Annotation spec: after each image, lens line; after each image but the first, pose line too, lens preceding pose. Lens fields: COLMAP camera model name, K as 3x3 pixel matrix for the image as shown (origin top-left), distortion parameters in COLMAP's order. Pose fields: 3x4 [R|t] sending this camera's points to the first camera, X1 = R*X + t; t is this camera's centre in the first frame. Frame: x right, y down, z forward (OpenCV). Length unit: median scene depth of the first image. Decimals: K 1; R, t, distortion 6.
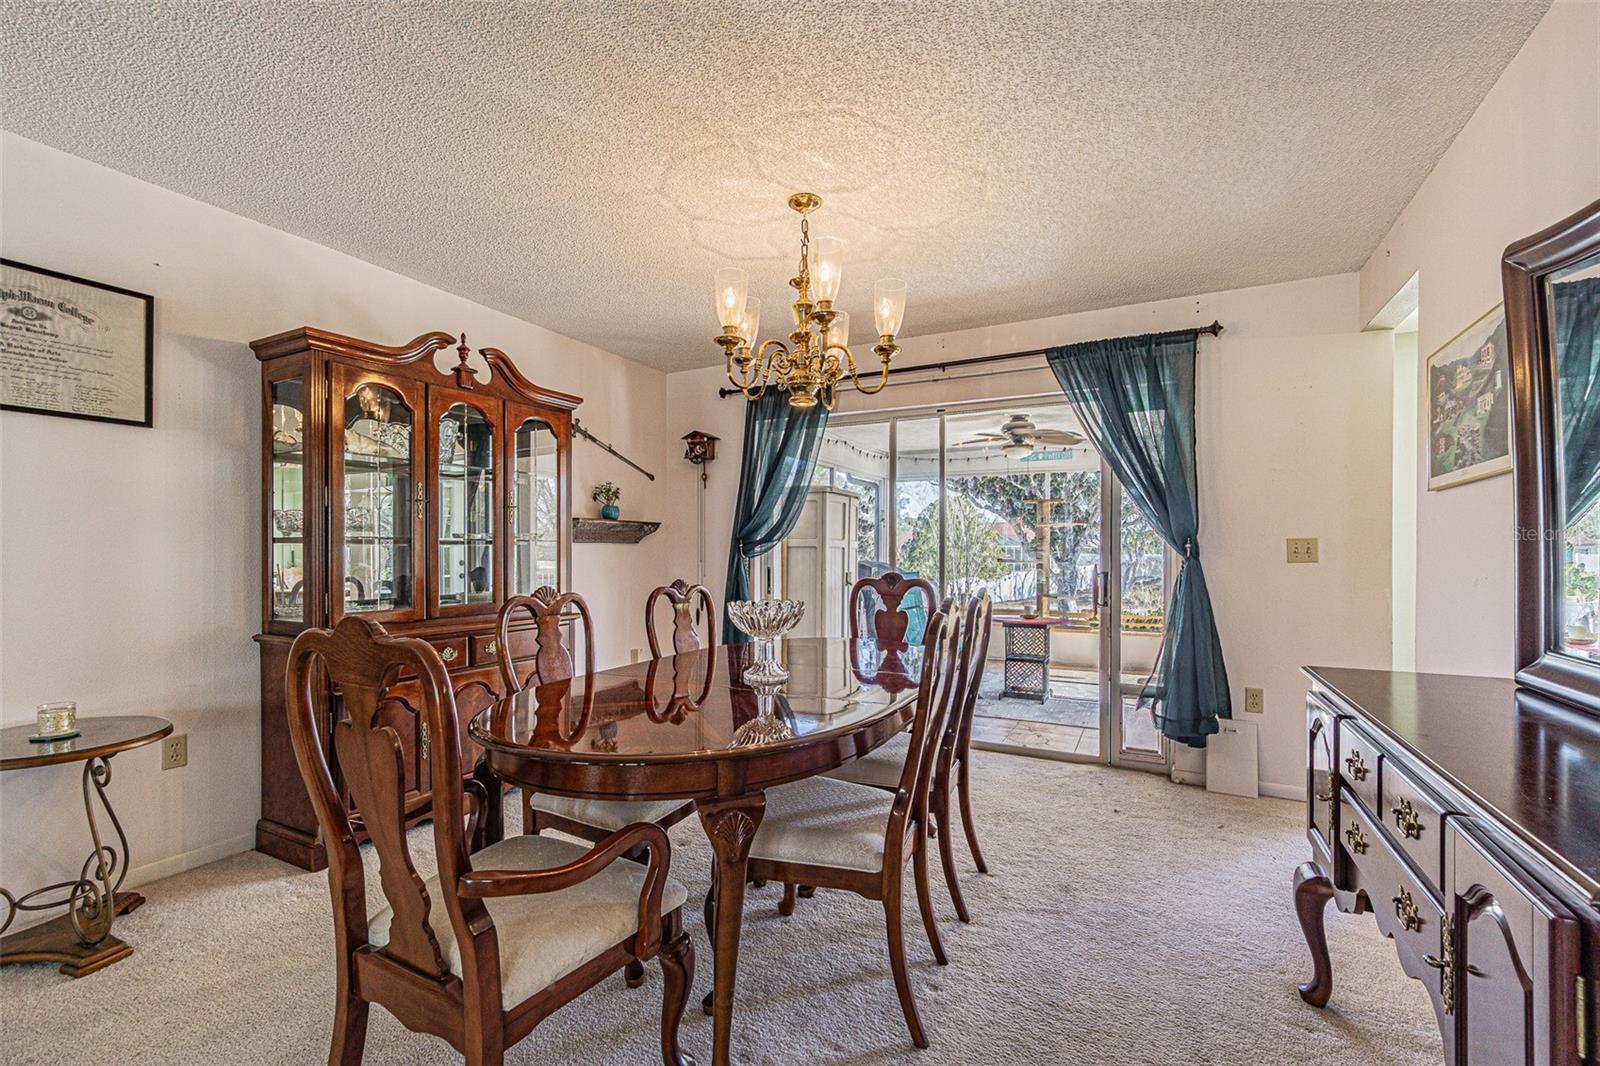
lens RADIAL K [[709.8, 0, 800.9], [0, 709.8, 551.0], [0, 0, 1]] dist [0.080325, 0.000007]
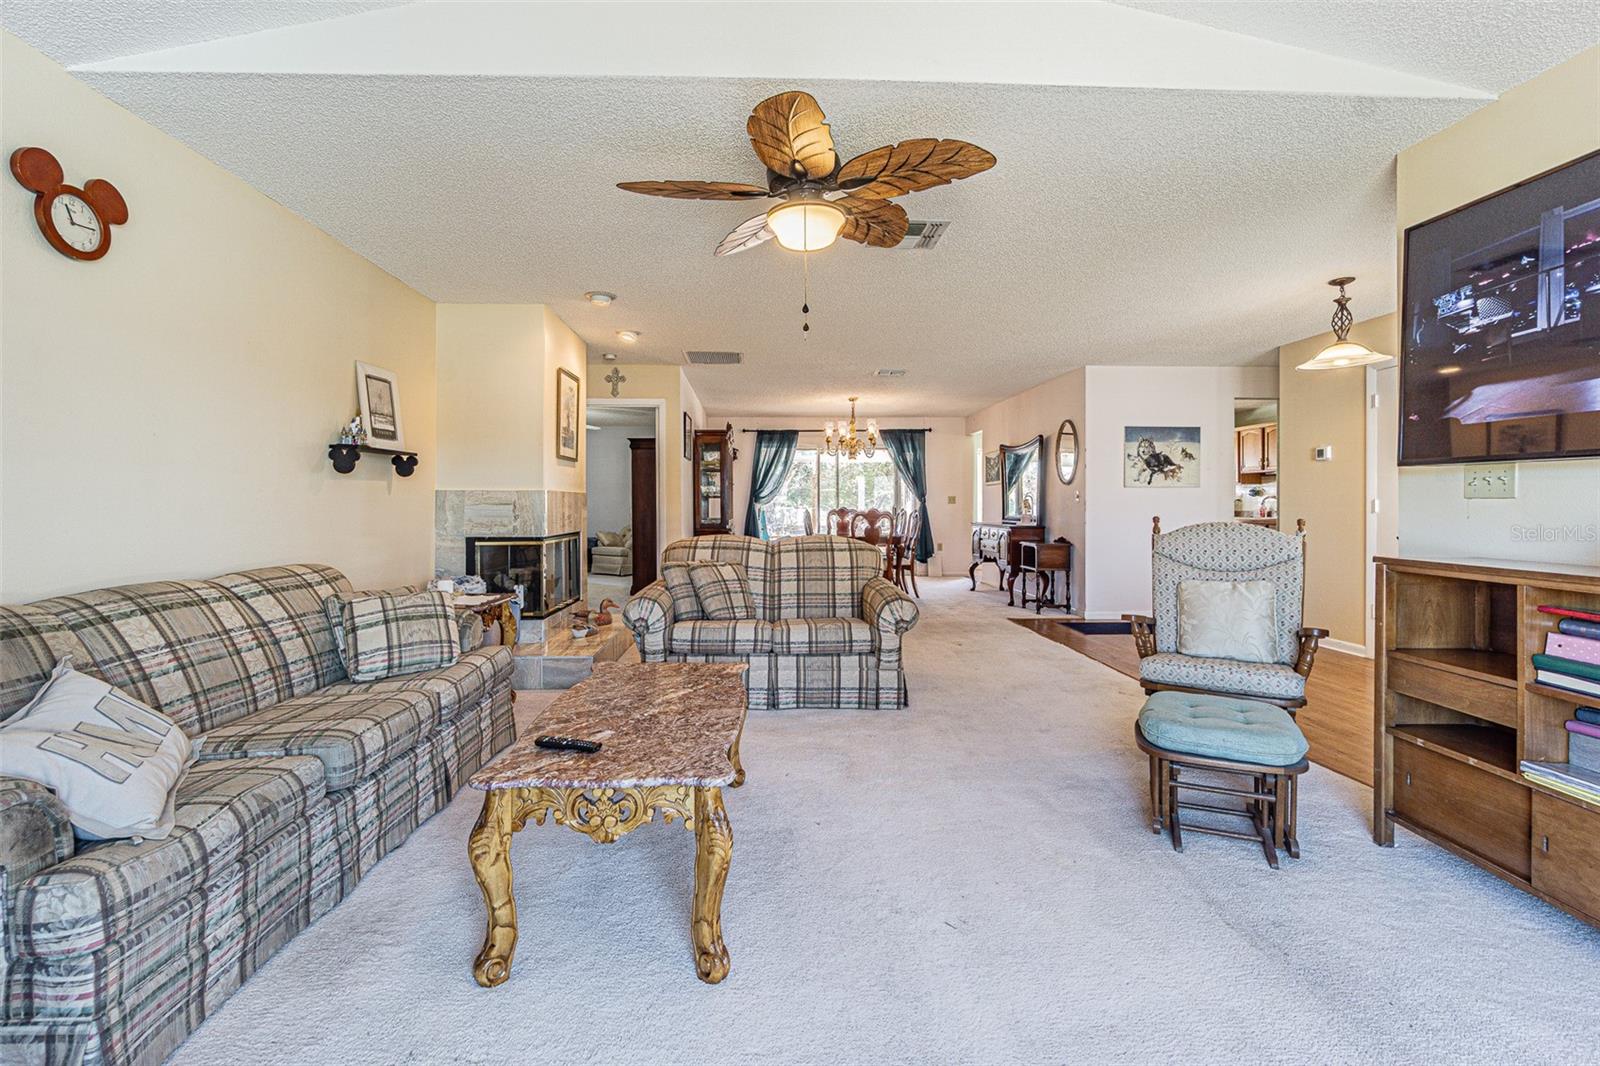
lens RADIAL K [[701.5, 0, 797.0], [0, 701.5, 520.8], [0, 0, 1]] dist [-0.000032, -0.000139]
pose [[0.867202, -0.017357, 0.497653, -1.394490], [0.008164, 0.999754, 0.020641, 0.021144], [-0.497889, -0.013837, 0.867130, -1.297883]]
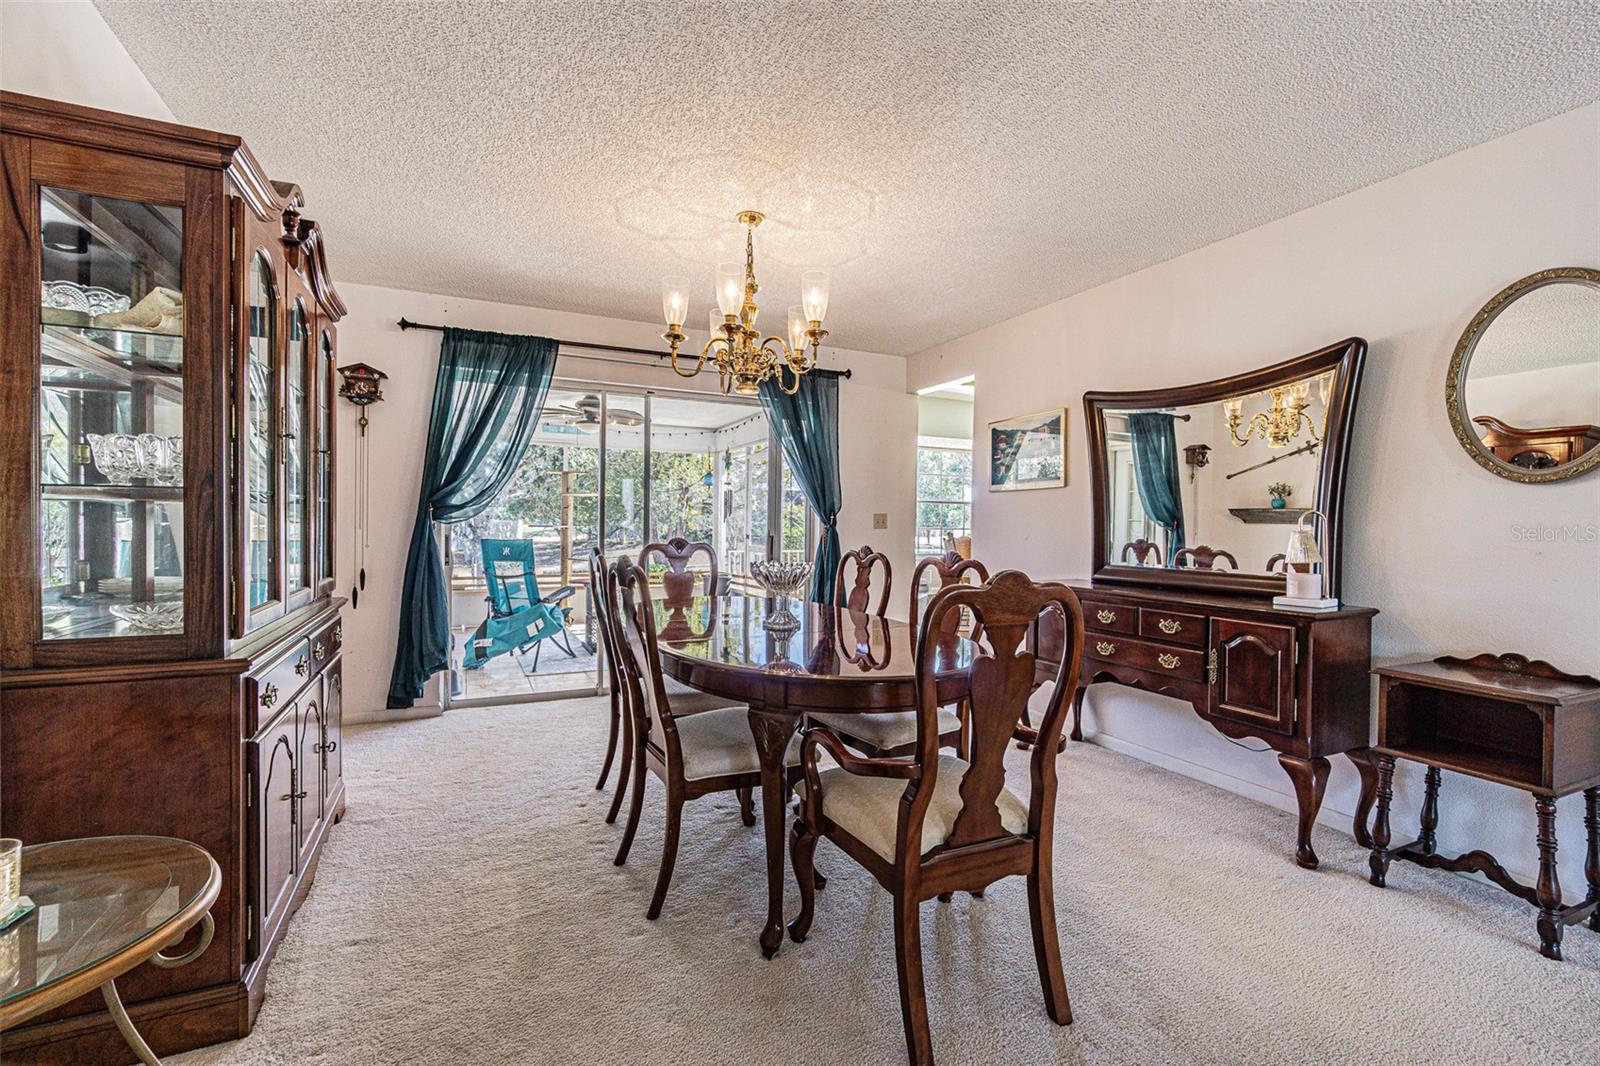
lens RADIAL K [[701.5, 0, 797.0], [0, 701.5, 520.8], [0, 0, 1]] dist [-0.000032, -0.000139]
pose [[0.614838, 0.008599, 0.788606, -0.614200], [-0.009825, 0.999946, -0.003243, 0.005178], [-0.788592, -0.005754, 0.614890, 0.183869]]
